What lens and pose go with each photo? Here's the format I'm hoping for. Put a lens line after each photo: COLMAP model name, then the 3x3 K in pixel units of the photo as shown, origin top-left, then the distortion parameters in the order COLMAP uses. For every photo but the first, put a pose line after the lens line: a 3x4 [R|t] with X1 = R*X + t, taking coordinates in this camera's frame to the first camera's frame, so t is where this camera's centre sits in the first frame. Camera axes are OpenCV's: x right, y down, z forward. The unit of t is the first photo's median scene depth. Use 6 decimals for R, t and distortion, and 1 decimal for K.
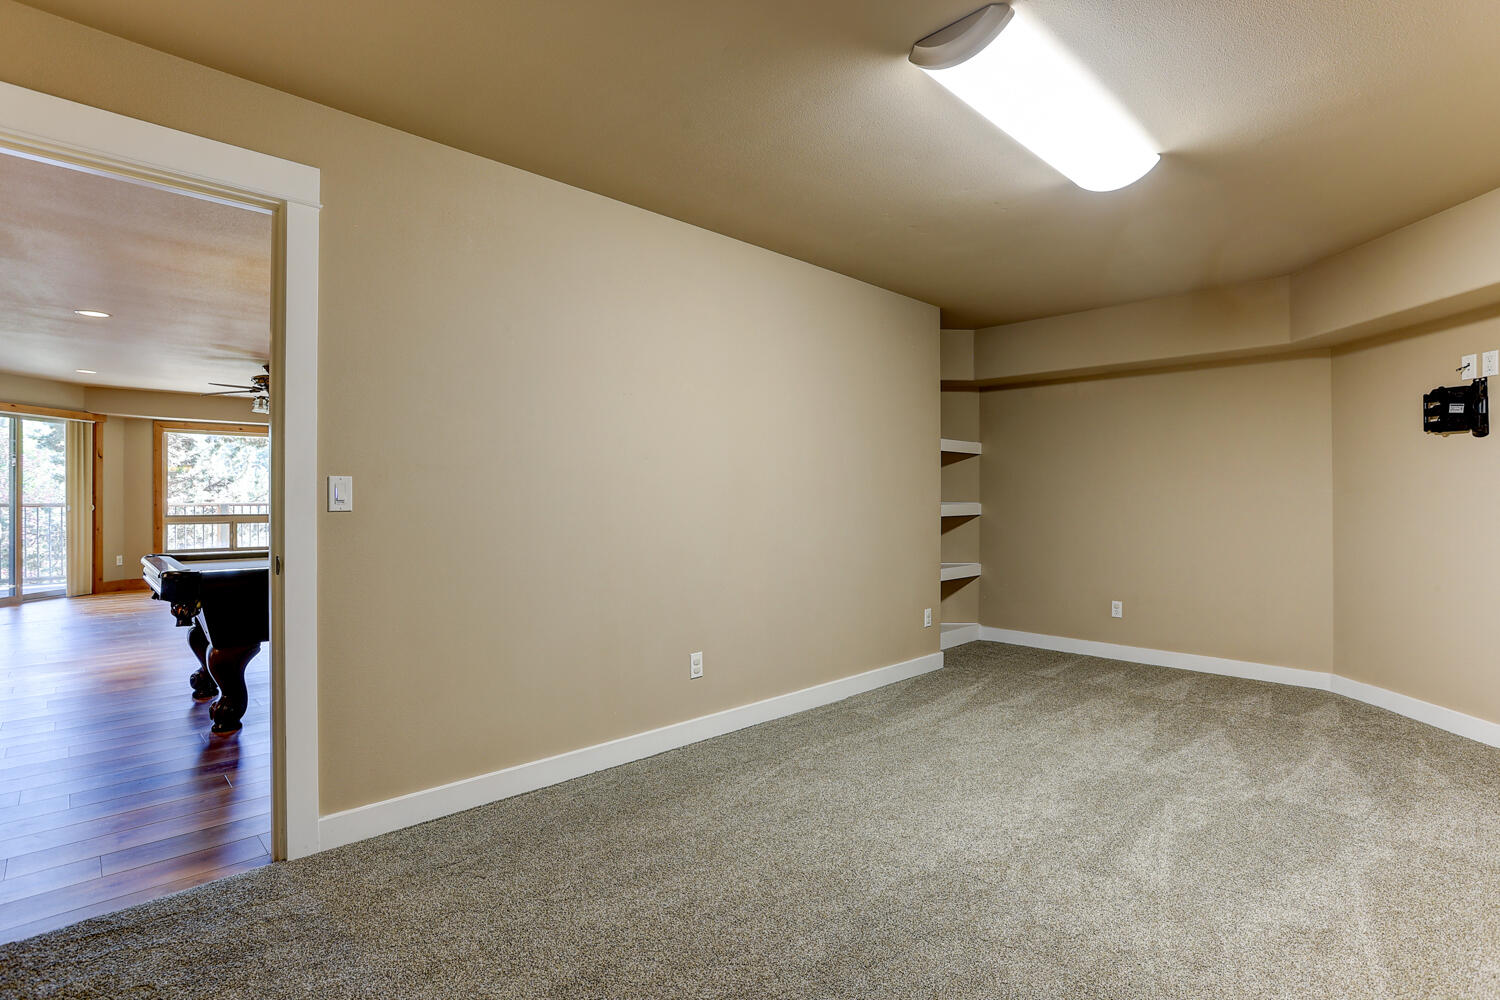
lens RADIAL K [[691.2, 0, 745.5], [0, 691.2, 499.1], [0, 0, 1]] dist [-0.023307, -0.000365]
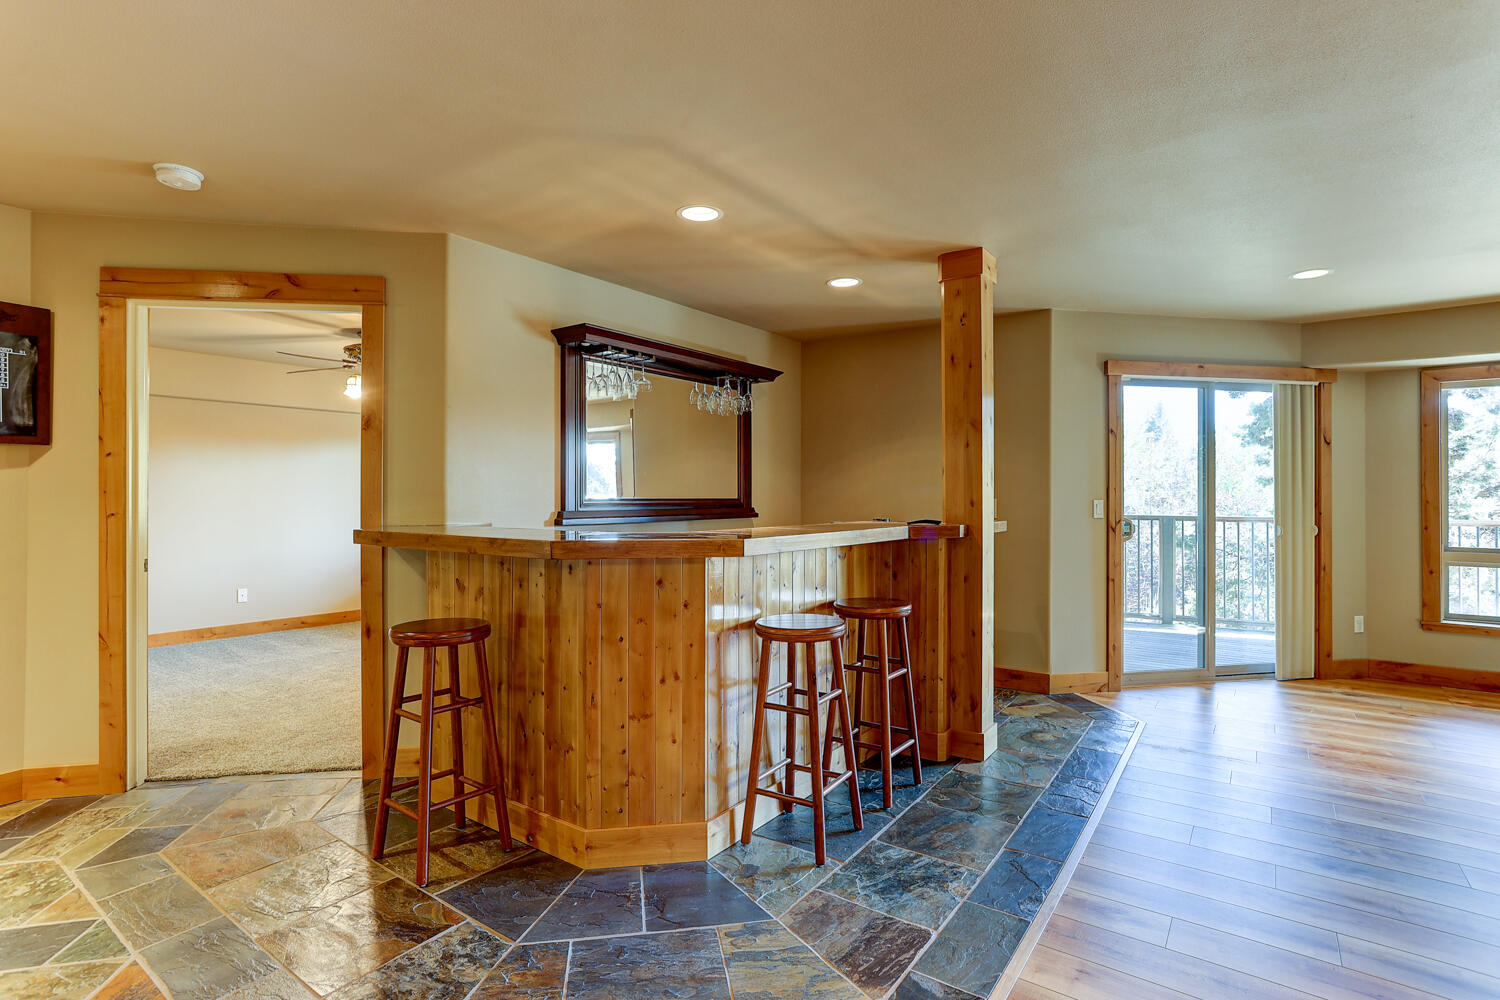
lens RADIAL K [[729.3, 0, 736.1], [0, 729.3, 492.1], [0, 0, 1]] dist [-0.046480, 0.021023]
pose [[0.172073, -0.014085, -0.984983, -0.438995], [-0.004347, 0.999877, -0.015057, -0.008903], [0.985075, 0.006873, 0.171991, 0.395729]]
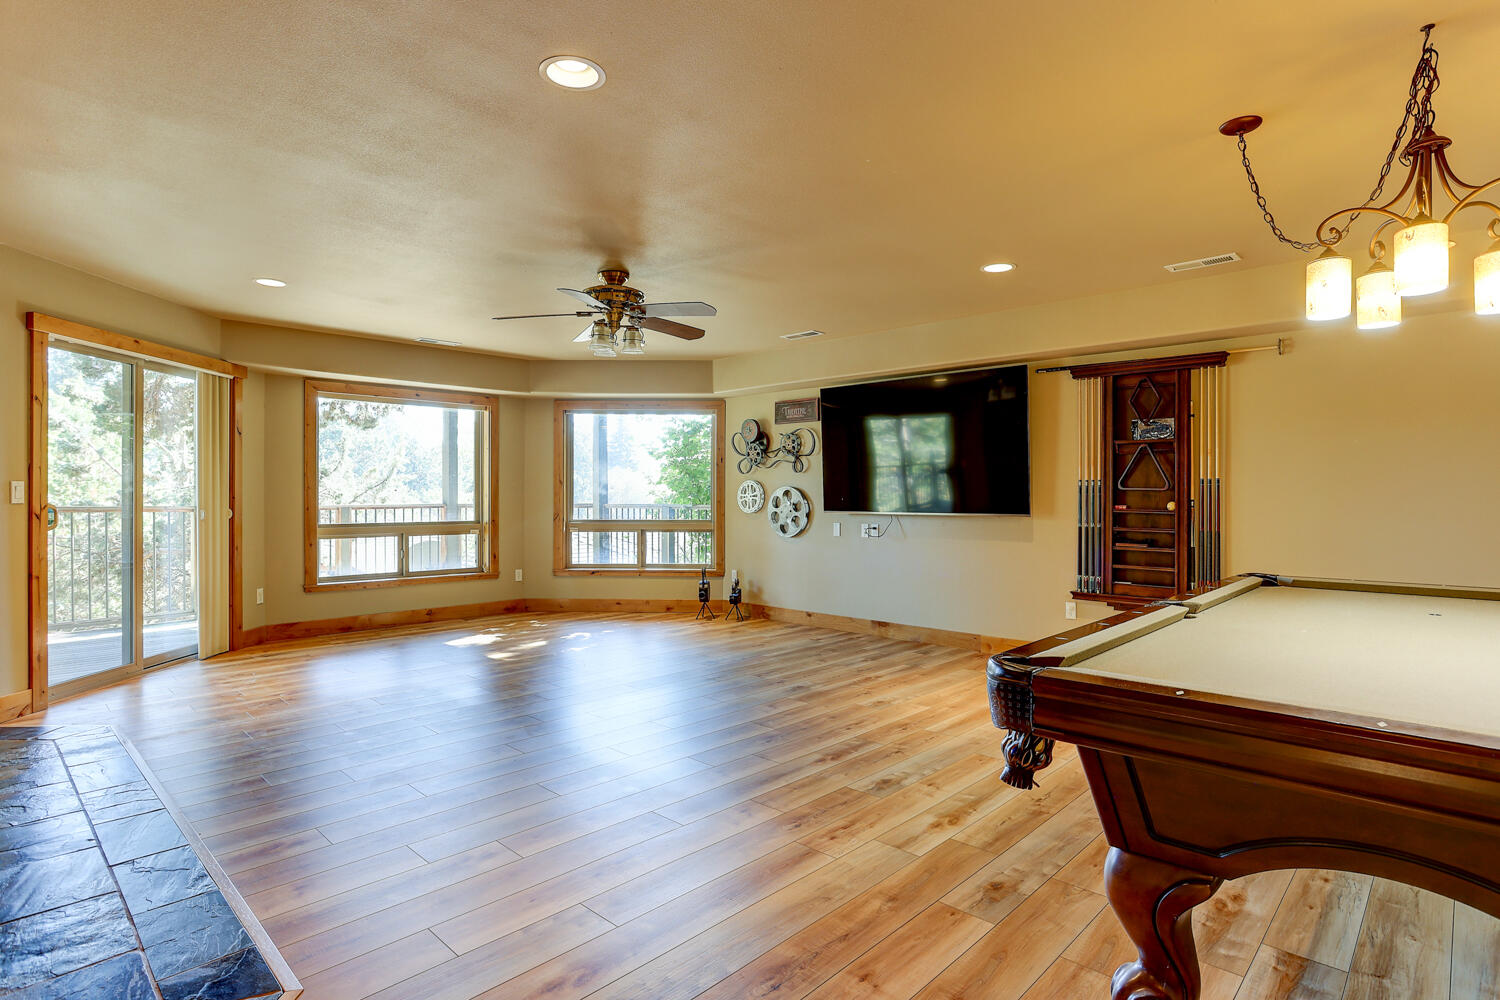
lens RADIAL K [[765.1, 0, 779.2], [0, 765.1, 495.0], [0, 0, 1]] dist [-0.034392, 0.006399]
pose [[0.997703, -0.009907, 0.067010, -0.496454], [0.010264, 0.999935, -0.004986, 0.003839], [-0.066956, 0.005662, 0.997740, 0.266116]]
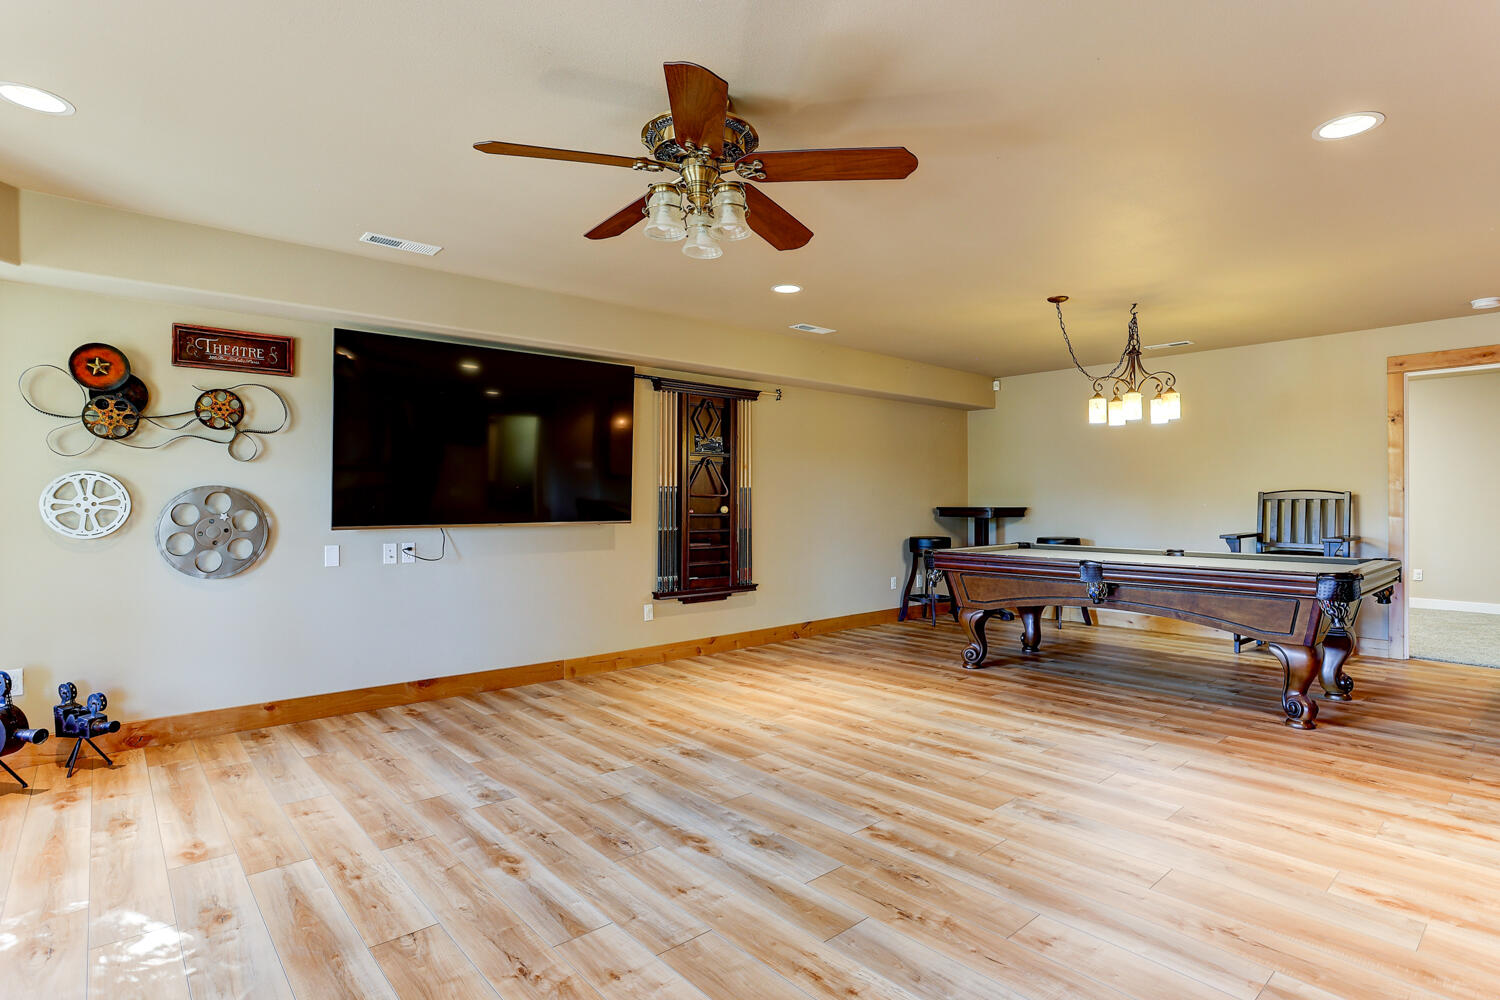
lens RADIAL K [[765.1, 0, 743.3], [0, 765.1, 493.1], [0, 0, 1]] dist [-0.034392, 0.006399]
pose [[0.046639, -0.000199, 0.998912, -0.879035], [0.010199, 0.999948, -0.000277, -0.002231], [-0.998860, 0.010200, 0.046638, 0.790199]]
